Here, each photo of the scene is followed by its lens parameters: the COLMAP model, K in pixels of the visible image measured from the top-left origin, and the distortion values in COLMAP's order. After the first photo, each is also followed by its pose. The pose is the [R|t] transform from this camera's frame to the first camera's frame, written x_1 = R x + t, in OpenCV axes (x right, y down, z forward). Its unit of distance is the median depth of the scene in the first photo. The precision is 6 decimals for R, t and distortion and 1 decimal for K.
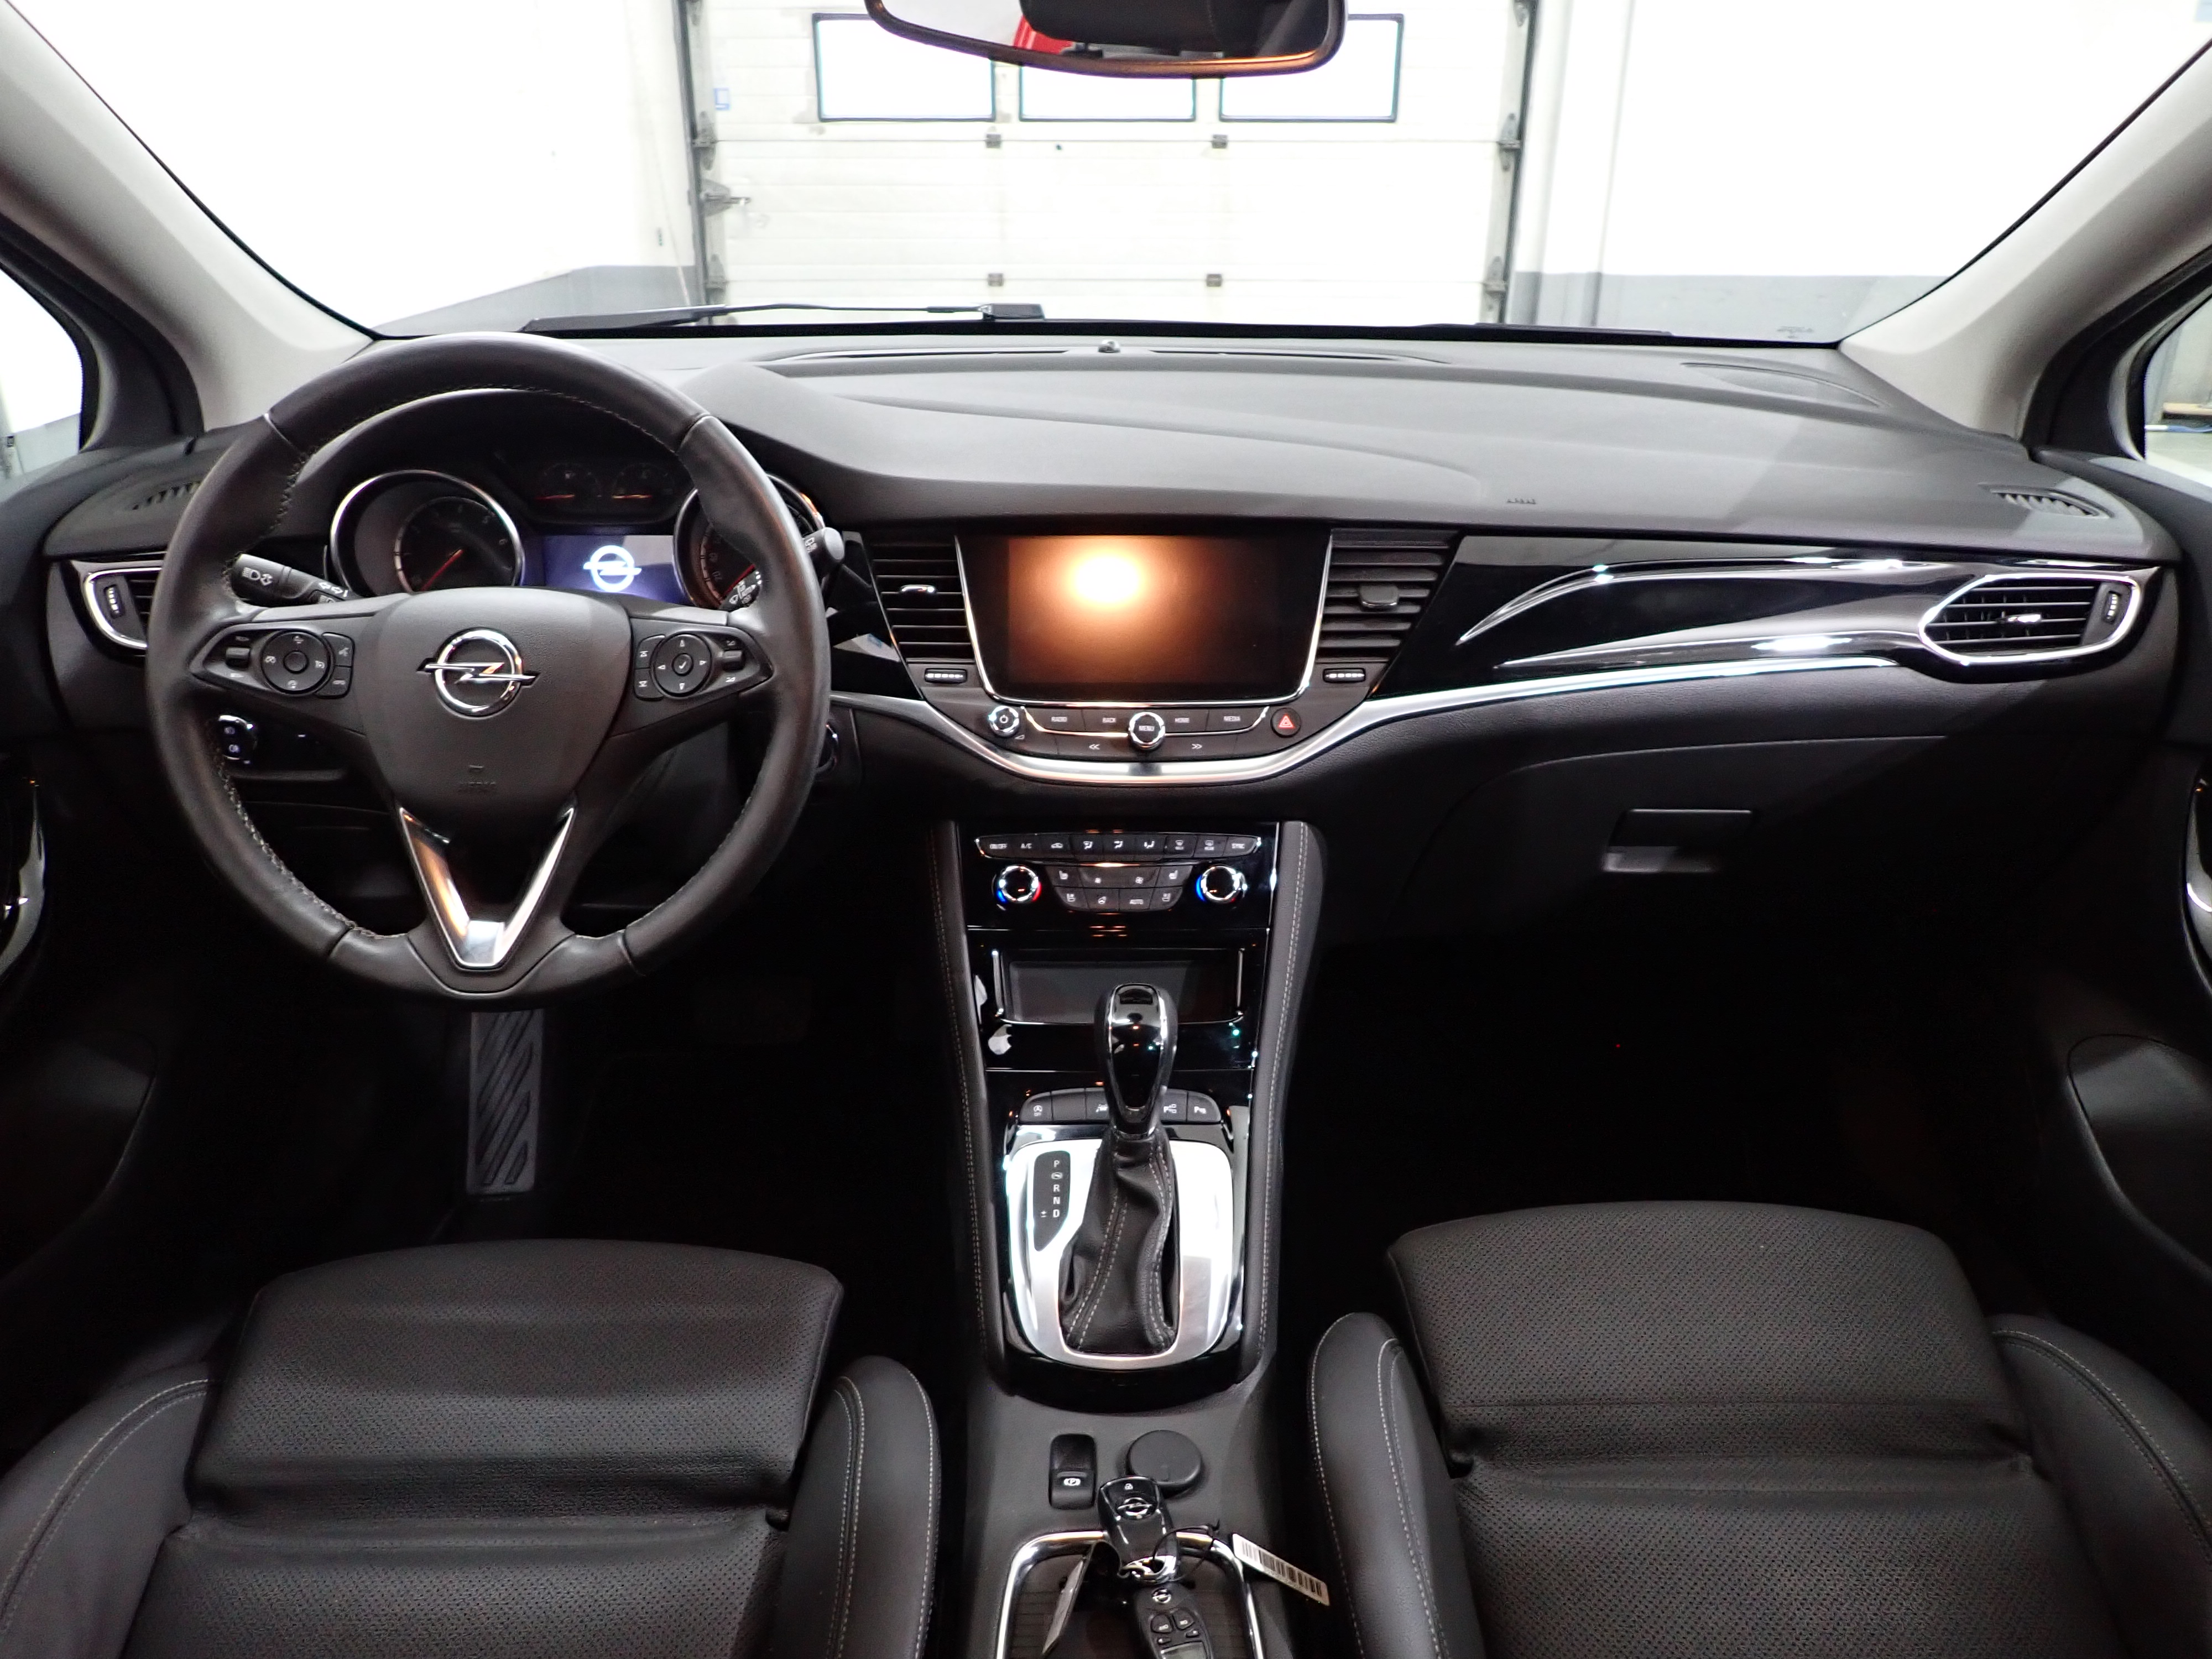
lens RADIAL K [[1635.9, 0, 1109.0], [0, 1635.9, 830.0], [0, 0, 1]] dist [0.000624, 0.005125]
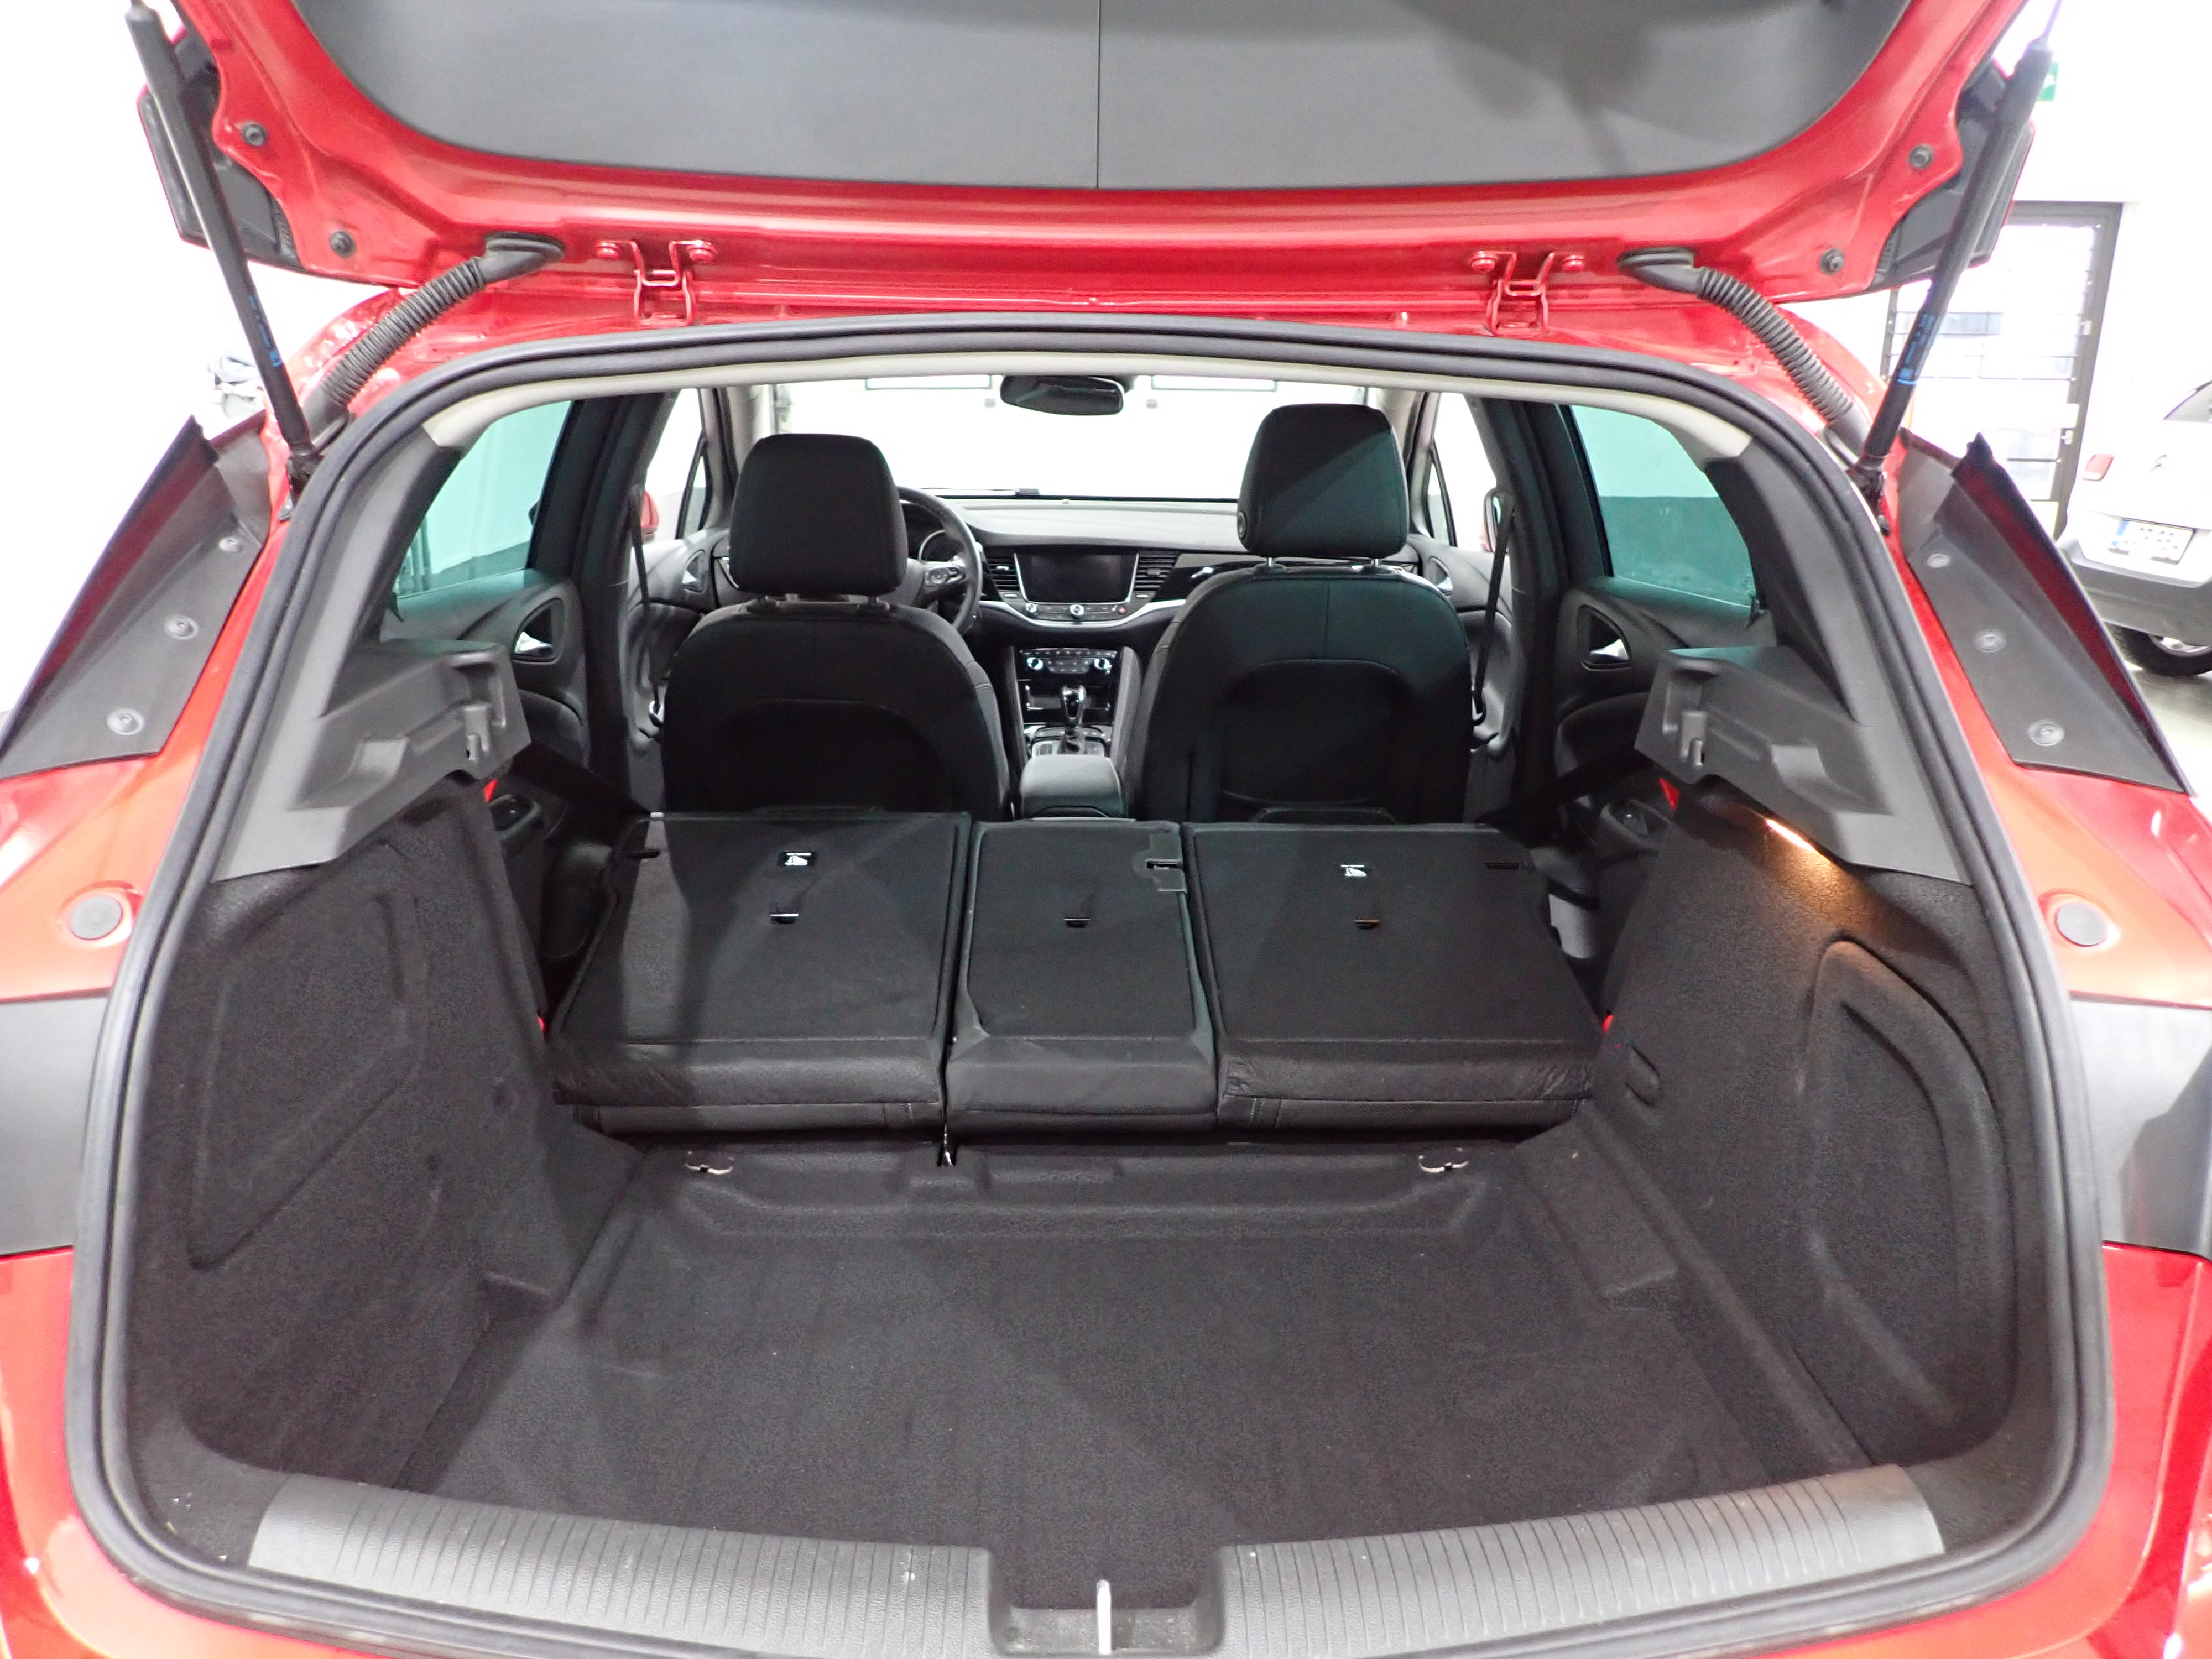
lens RADIAL K [[1635.9, 0, 1102.6], [0, 1635.9, 833.8], [0, 0, 1]] dist [0.000624, 0.005125]
pose [[0.999887, -0.001350, 0.014998, 0.023994], [0.003323, 0.991208, -0.132271, 0.744431], [-0.014688, 0.132306, 0.991100, -1.954465]]
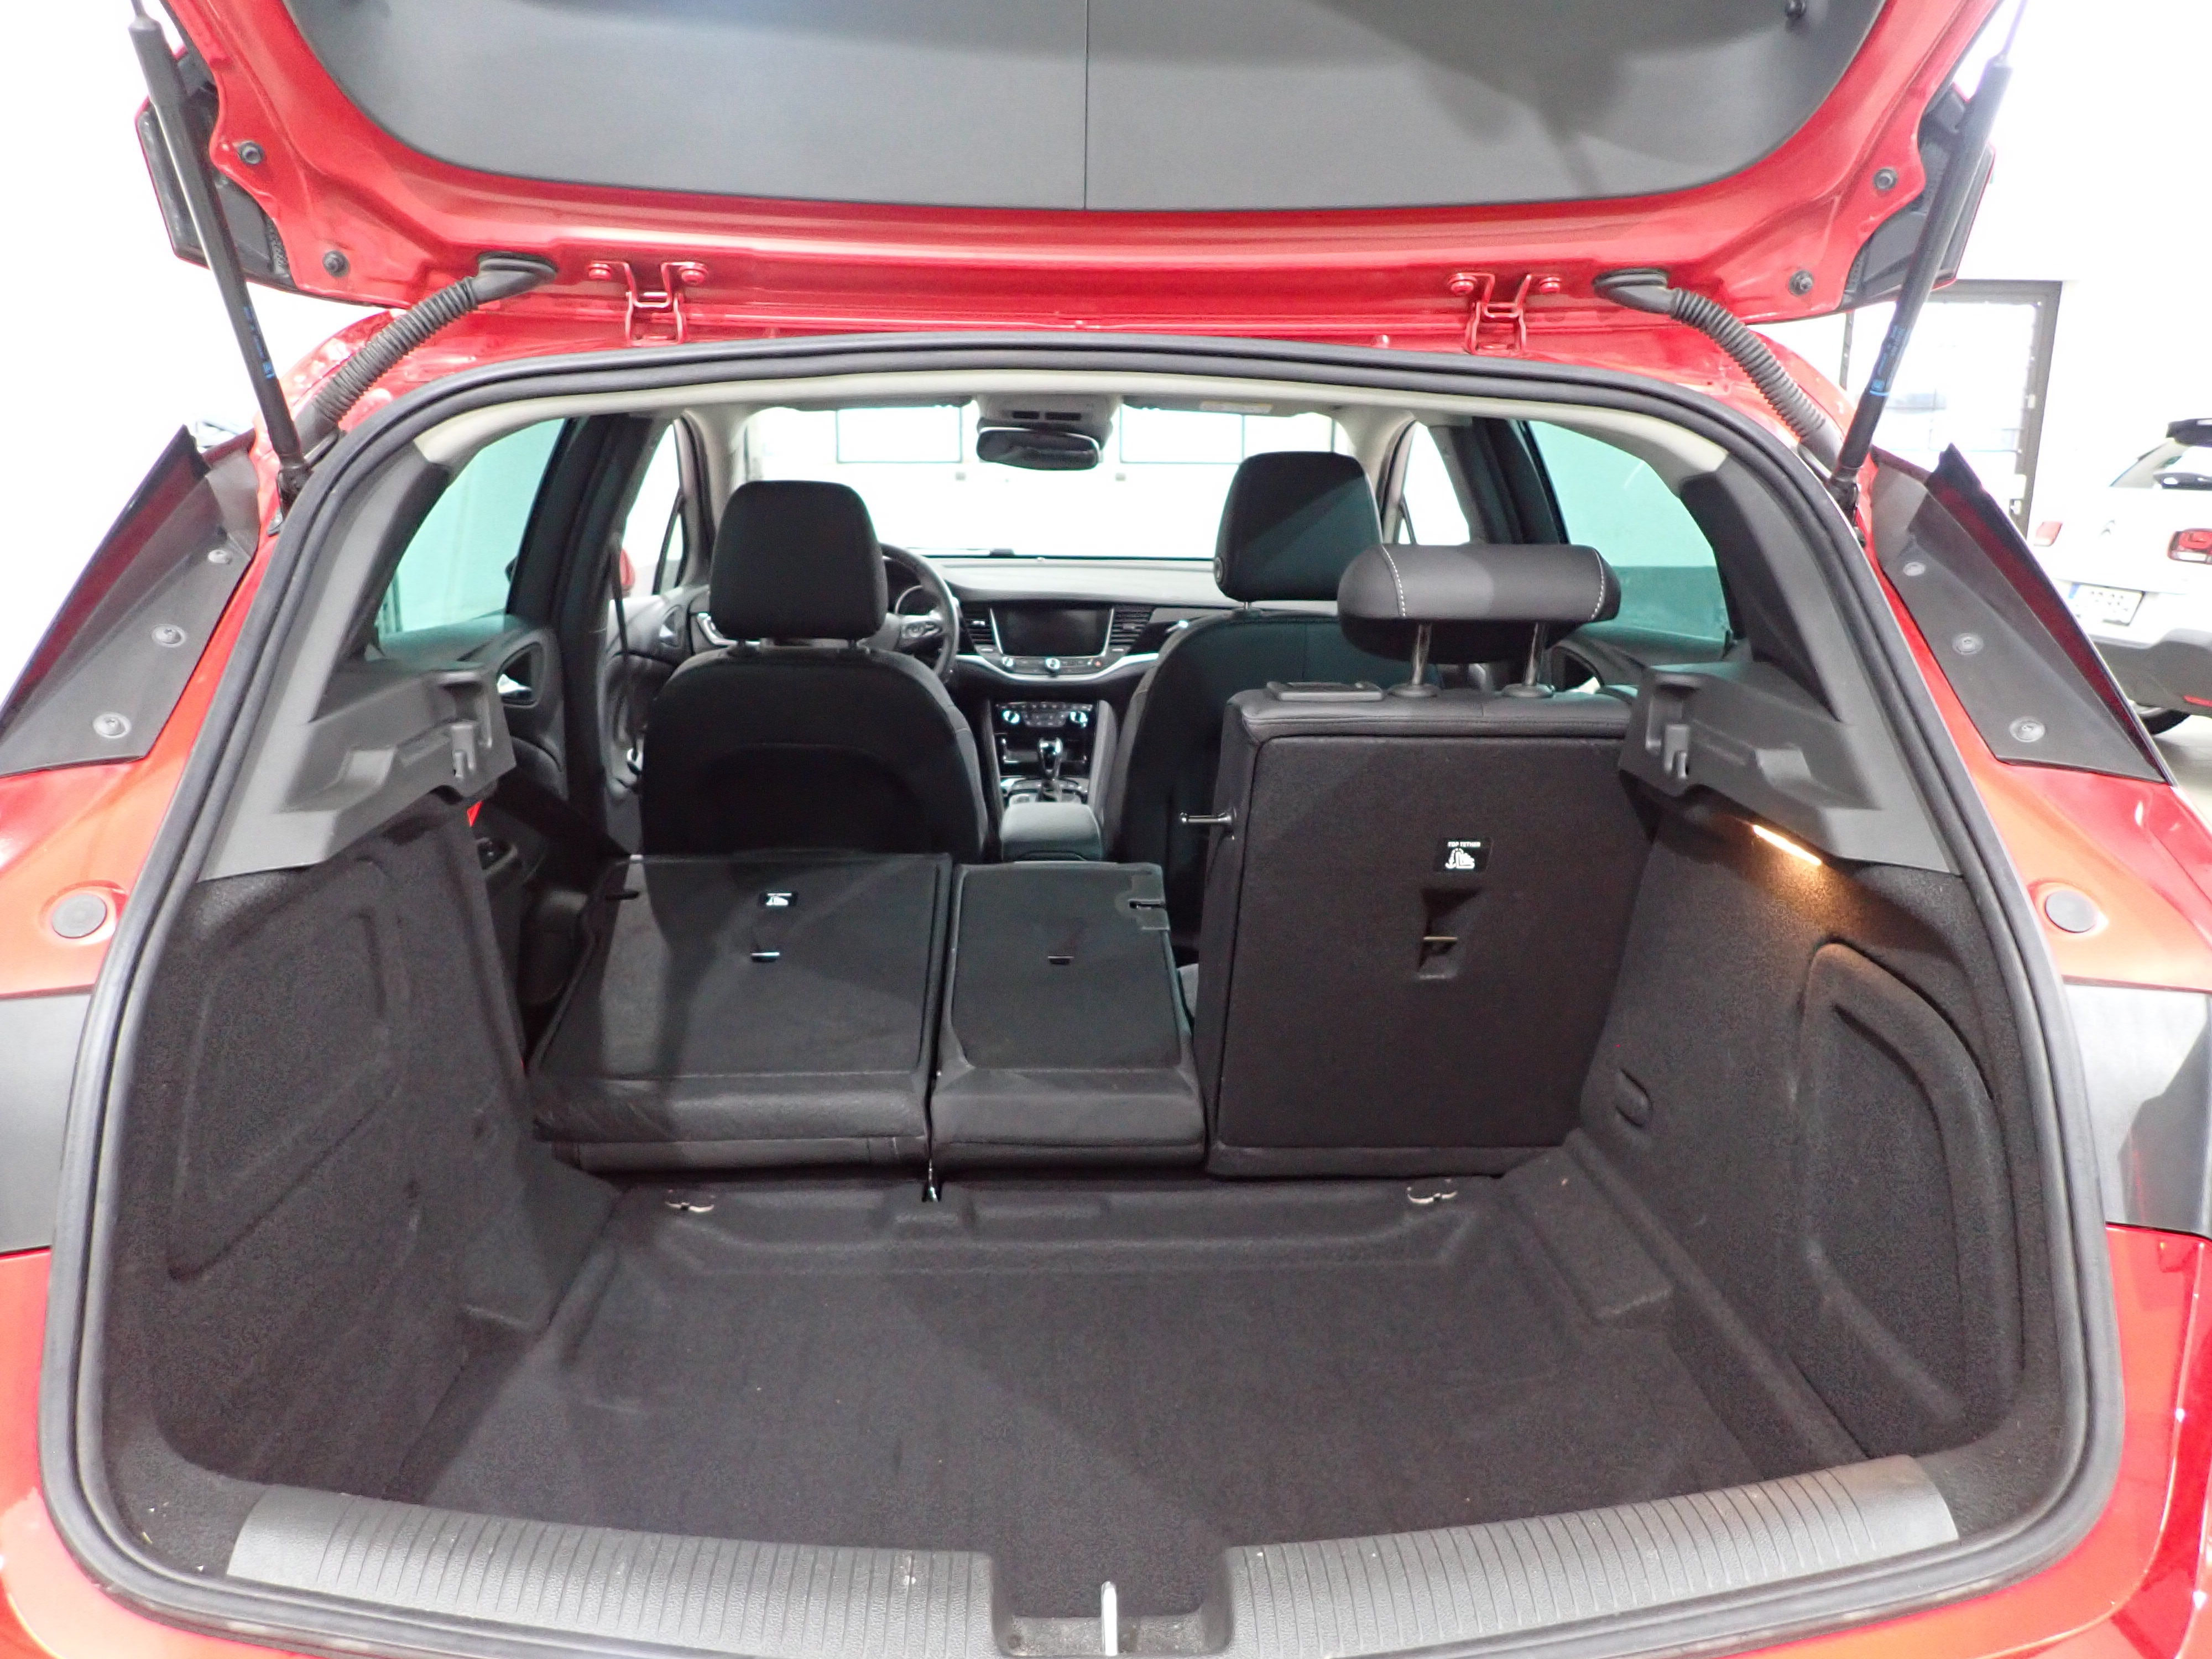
lens RADIAL K [[1635.9, 0, 1102.9], [0, 1635.9, 831.8], [0, 0, 1]] dist [0.000624, 0.005125]
pose [[0.999377, -0.006962, 0.034589, 0.008050], [0.013089, 0.983540, -0.180215, 0.789825], [-0.032765, 0.180555, 0.983019, -1.946552]]
